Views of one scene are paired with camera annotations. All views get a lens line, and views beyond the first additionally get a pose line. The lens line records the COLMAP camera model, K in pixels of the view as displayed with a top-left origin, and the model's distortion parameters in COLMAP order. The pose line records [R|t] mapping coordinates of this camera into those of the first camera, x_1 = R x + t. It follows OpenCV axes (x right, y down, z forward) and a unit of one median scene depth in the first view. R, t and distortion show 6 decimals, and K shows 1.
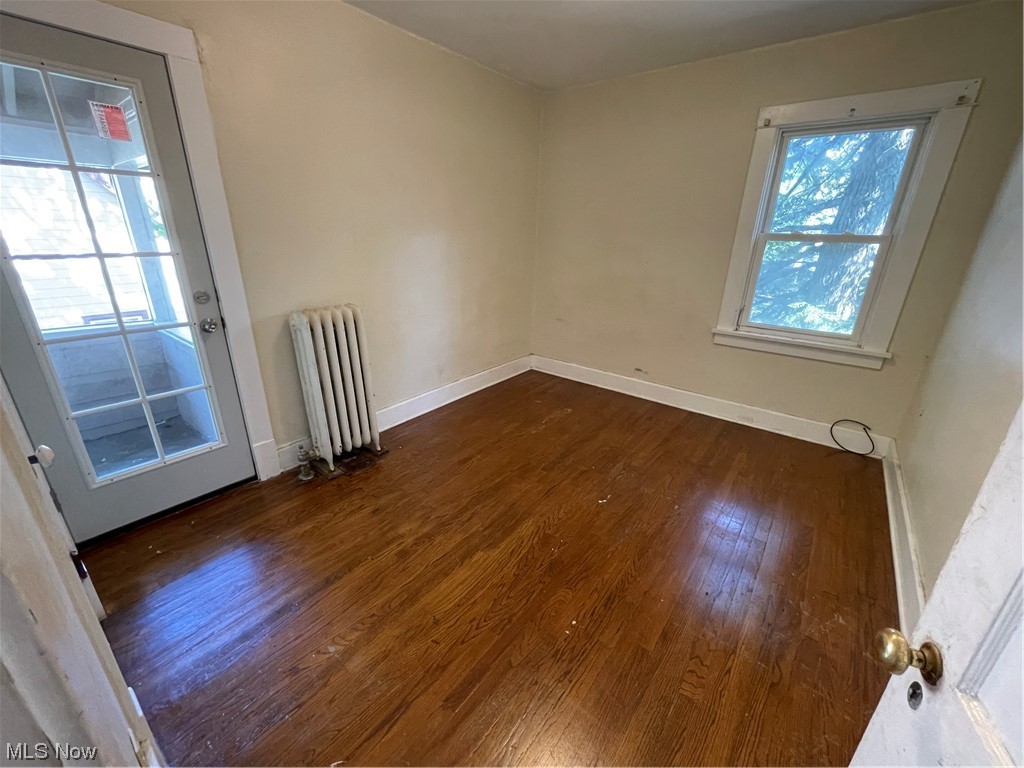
lens RADIAL K [[414.1, 0, 510.2], [0, 414.1, 383.4], [0, 0, 1]] dist [-0.001612, -0.000693]
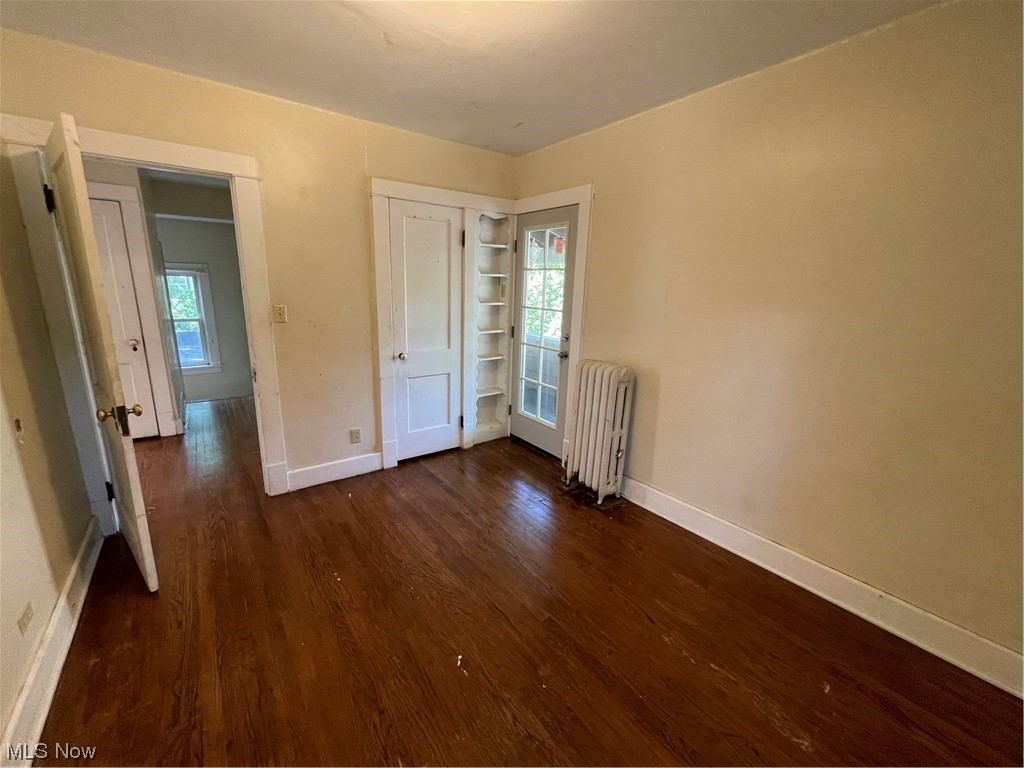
lens RADIAL K [[414.1, 0, 510.2], [0, 414.1, 383.4], [0, 0, 1]] dist [-0.001612, -0.000693]
pose [[-0.253730, 0.200139, -0.946343, 0.898118], [-0.369342, 0.884183, 0.286019, -0.434575], [0.893984, 0.422096, -0.150424, 1.123517]]
